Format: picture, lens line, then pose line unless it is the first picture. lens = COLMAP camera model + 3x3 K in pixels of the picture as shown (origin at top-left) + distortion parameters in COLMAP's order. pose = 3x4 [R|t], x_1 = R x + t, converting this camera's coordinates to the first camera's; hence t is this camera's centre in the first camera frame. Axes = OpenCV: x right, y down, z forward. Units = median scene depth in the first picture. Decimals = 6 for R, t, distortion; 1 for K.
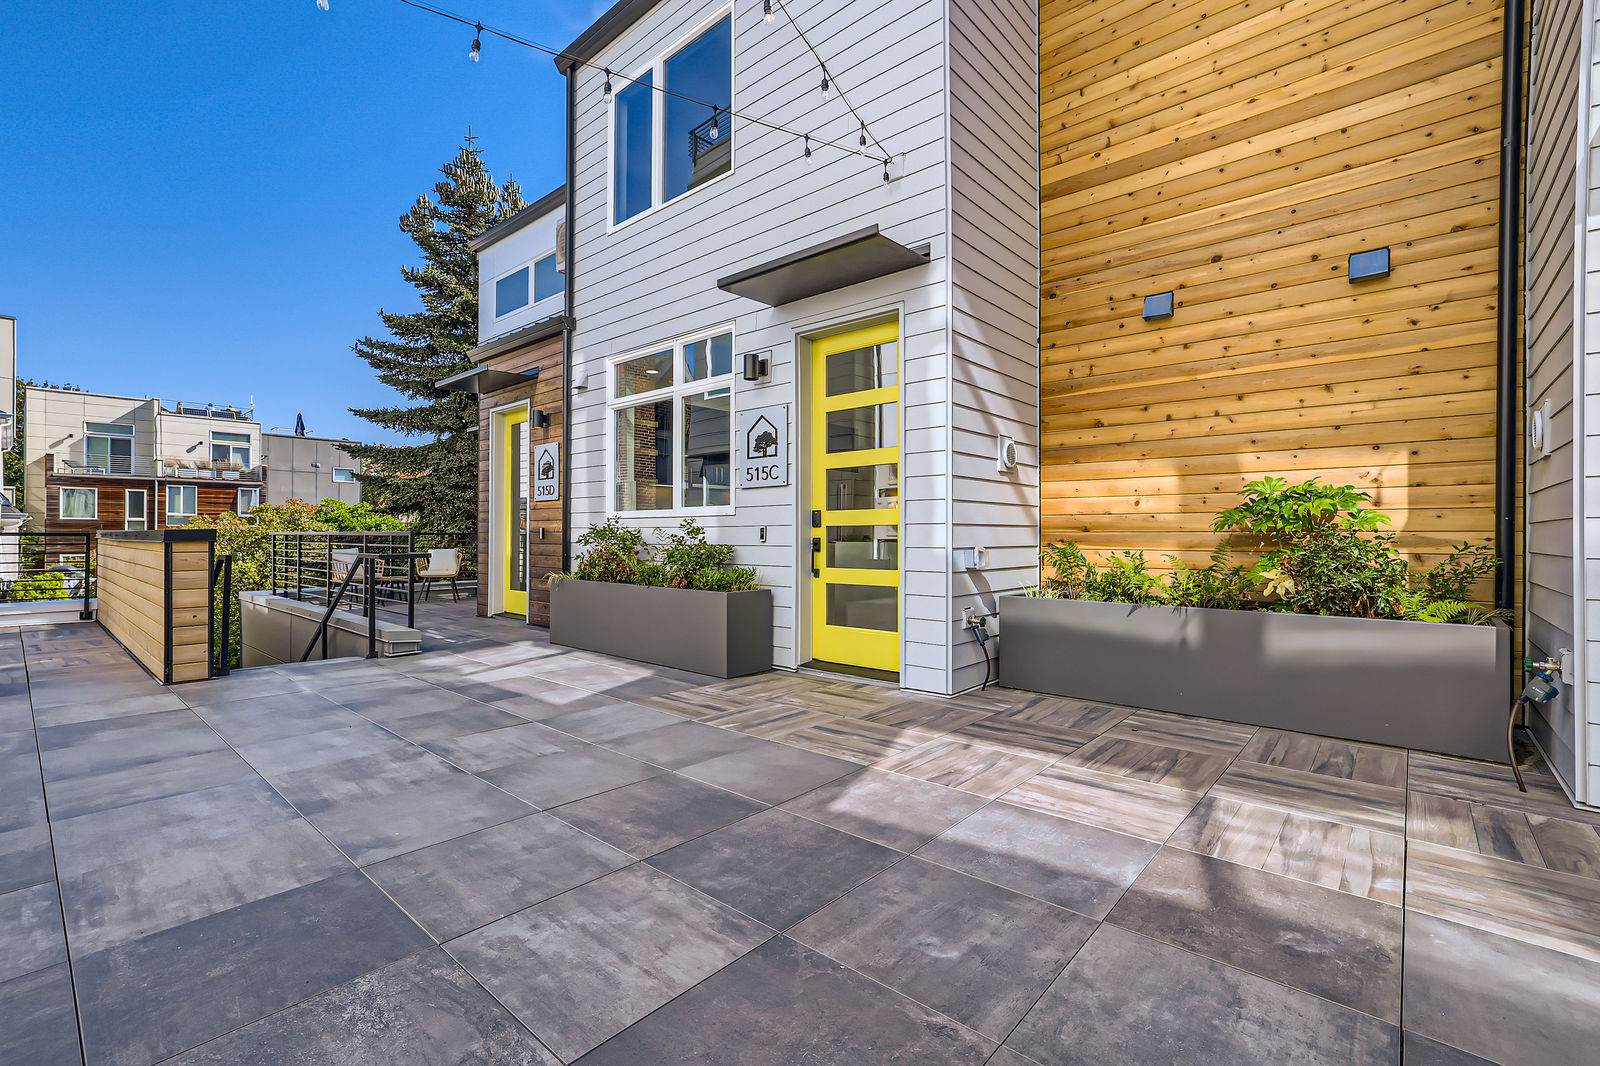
lens RADIAL K [[701.8, 0, 805.4], [0, 701.8, 524.3], [0, 0, 1]] dist [-0.011863, 0.000059]
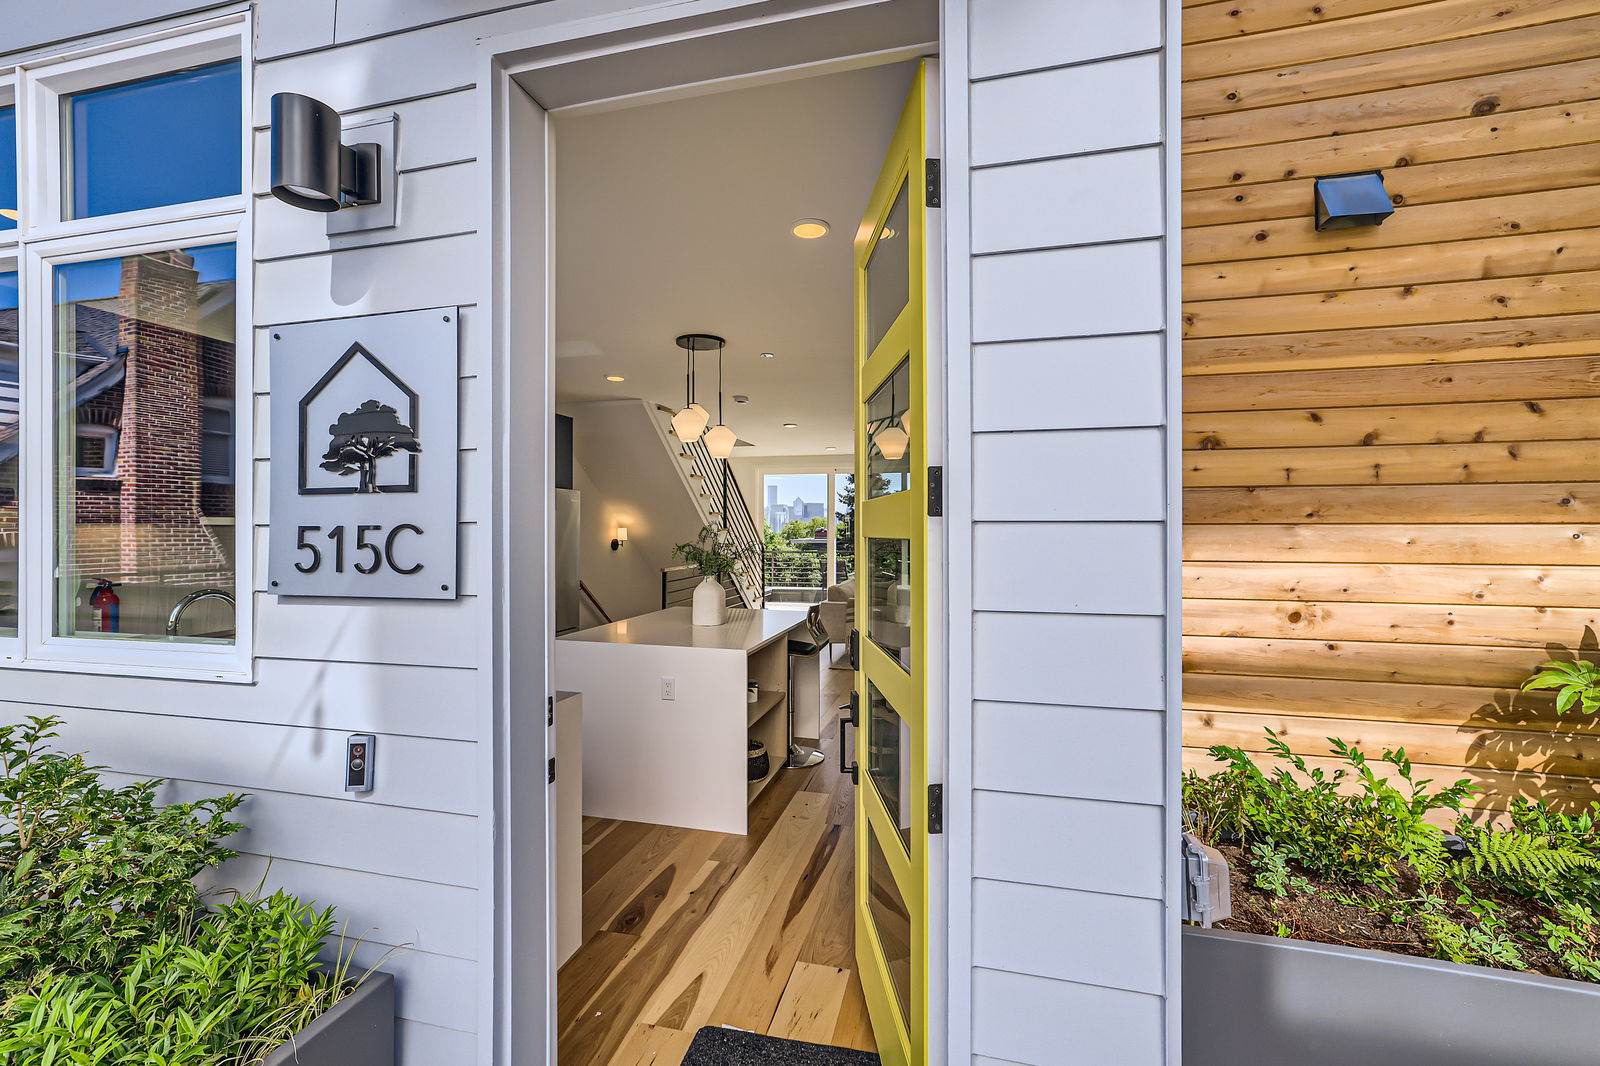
lens RADIAL K [[682.1, 0, 810.2], [0, 682.1, 523.9], [0, 0, 1]] dist [0.001118, 0.000962]
pose [[0.897654, 0.003158, 0.440690, -0.019316], [-0.006468, 0.999961, 0.006008, -0.086761], [-0.440654, -0.008243, 0.897639, 0.683072]]
